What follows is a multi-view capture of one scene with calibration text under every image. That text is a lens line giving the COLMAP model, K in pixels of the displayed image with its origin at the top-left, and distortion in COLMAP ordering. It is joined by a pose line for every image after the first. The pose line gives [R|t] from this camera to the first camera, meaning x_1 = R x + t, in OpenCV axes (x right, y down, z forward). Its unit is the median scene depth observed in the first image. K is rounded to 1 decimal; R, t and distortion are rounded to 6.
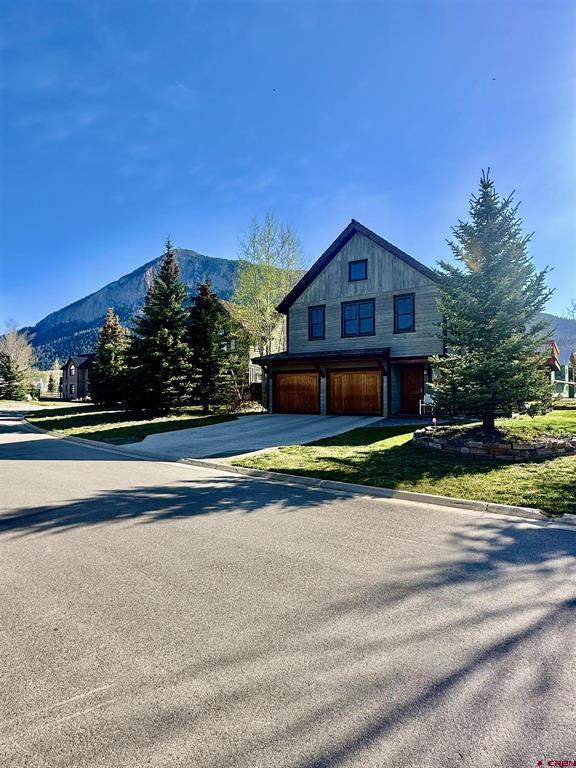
lens RADIAL K [[431.3, 0, 288.0], [0, 431.3, 384.0], [0, 0, 1]] dist [-0.001764, -0.000010]
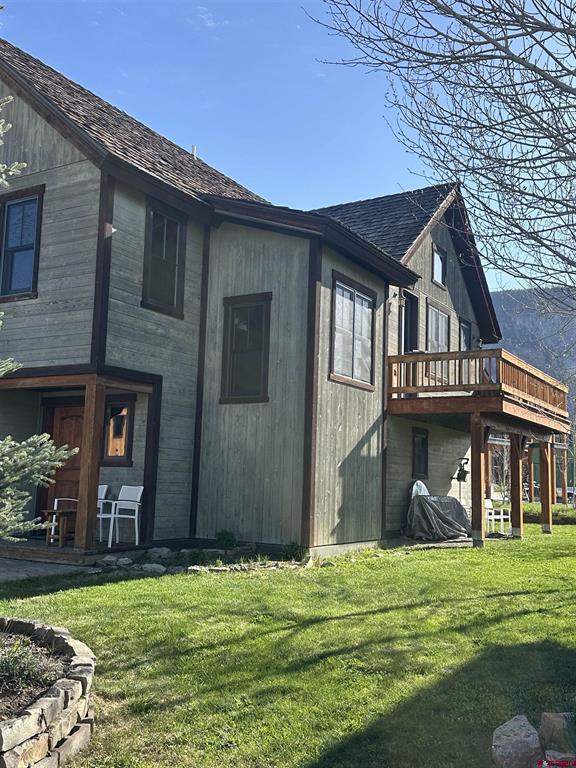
lens RADIAL K [[747.2, 0, 288.0], [0, 747.2, 384.0], [0, 0, 1]] dist [0.078121, -0.010551]
pose [[0.998659, 0.032536, 0.040257, 0.420612], [-0.028660, 0.995218, -0.093380, -0.002296], [-0.043103, 0.092101, 0.994816, 0.361983]]
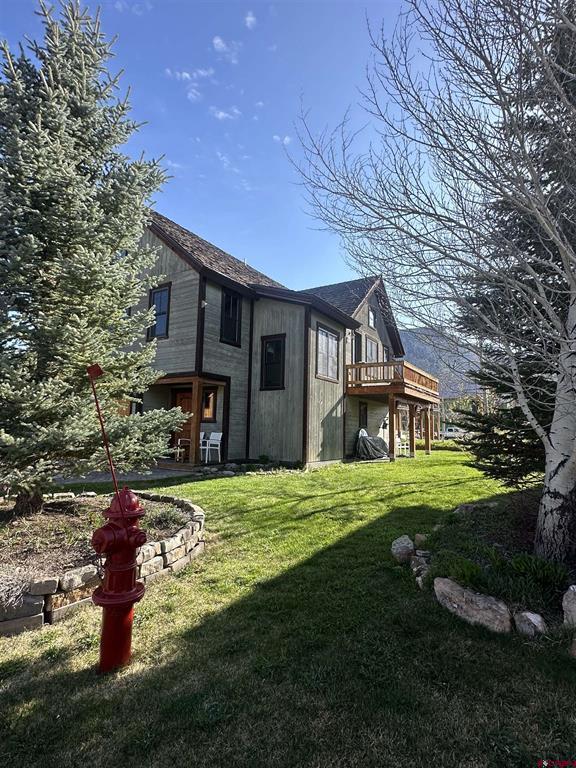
lens RADIAL K [[403.3, 0, 288.0], [0, 403.3, 384.0], [0, 0, 1]] dist [-0.000348, 0.000013]
pose [[0.999481, 0.020589, 0.024756, 0.418897], [-0.018541, 0.996597, -0.080318, -0.001292], [-0.026325, 0.079817, 0.996462, 0.329873]]
